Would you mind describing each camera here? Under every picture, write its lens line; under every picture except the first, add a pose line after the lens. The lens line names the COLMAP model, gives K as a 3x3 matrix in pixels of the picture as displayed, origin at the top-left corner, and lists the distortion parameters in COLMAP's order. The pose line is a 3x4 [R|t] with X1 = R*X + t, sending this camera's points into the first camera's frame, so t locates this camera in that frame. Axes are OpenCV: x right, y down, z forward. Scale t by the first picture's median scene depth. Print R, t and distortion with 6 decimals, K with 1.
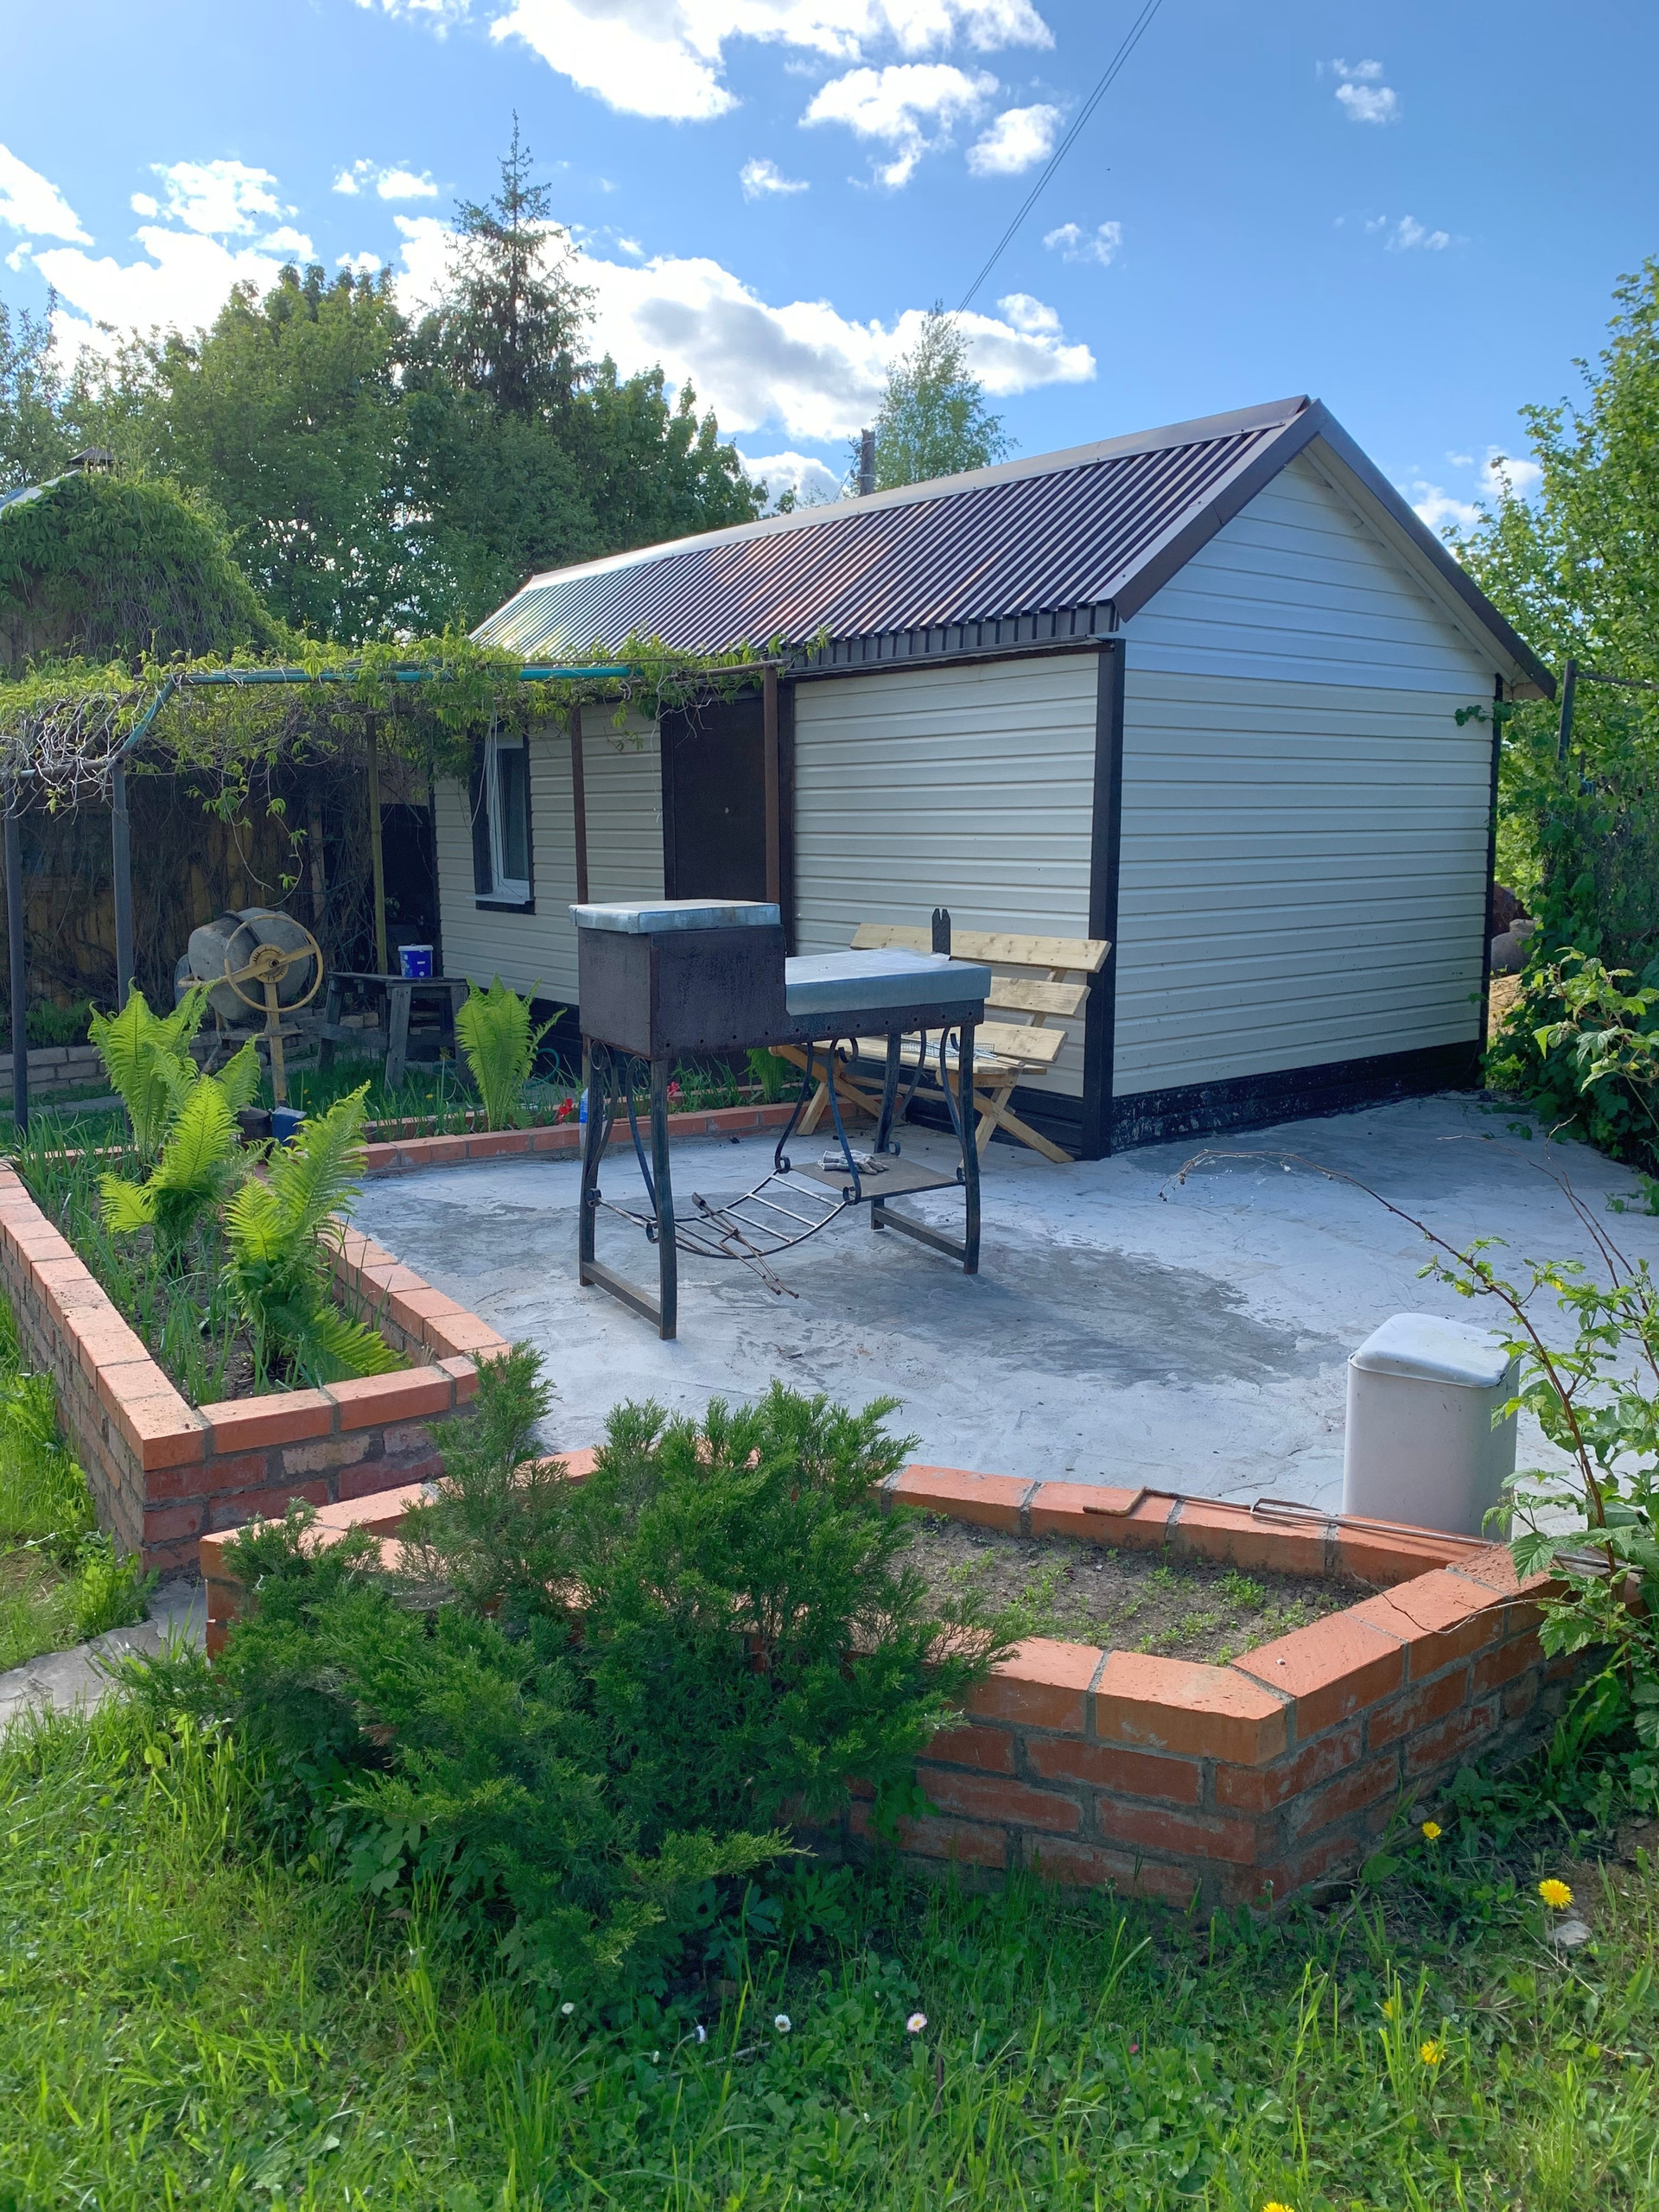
lens RADIAL K [[1692.2, 0, 827.7], [0, 1692.2, 1051.7], [0, 0, 1]] dist [-0.008878, -0.006726]
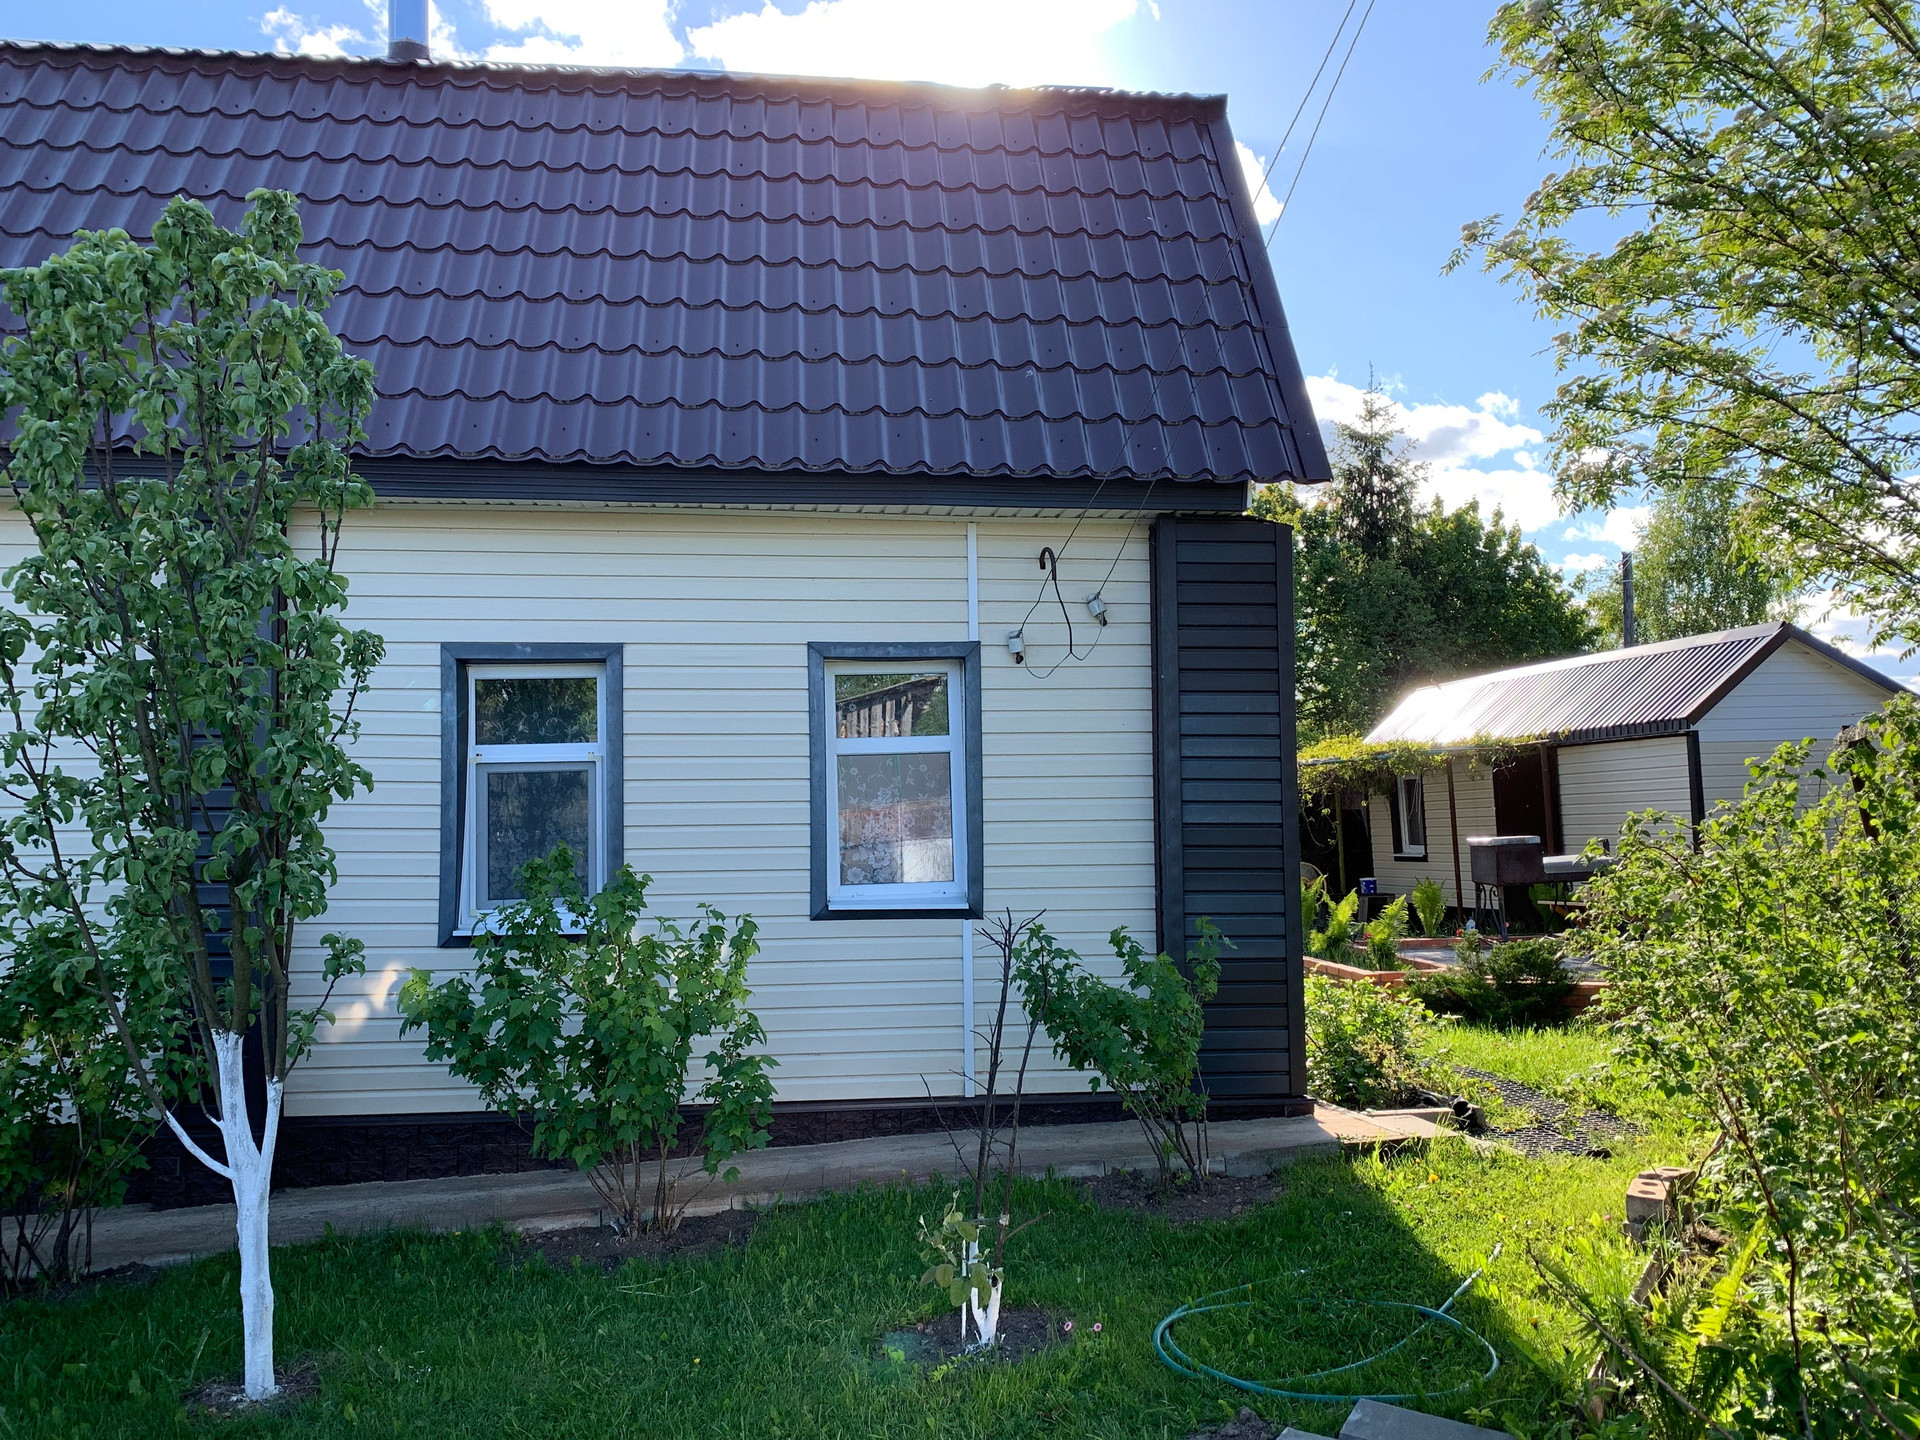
lens RADIAL K [[1468.8, 0, 947.3], [0, 1468.8, 723.1], [0, 0, 1]] dist [-0.008878, -0.006726]
pose [[0.901316, -0.050201, -0.430244, 0.022690], [-0.040435, 0.979174, -0.198956, 0.040567], [0.431272, 0.196719, 0.880515, -0.259768]]
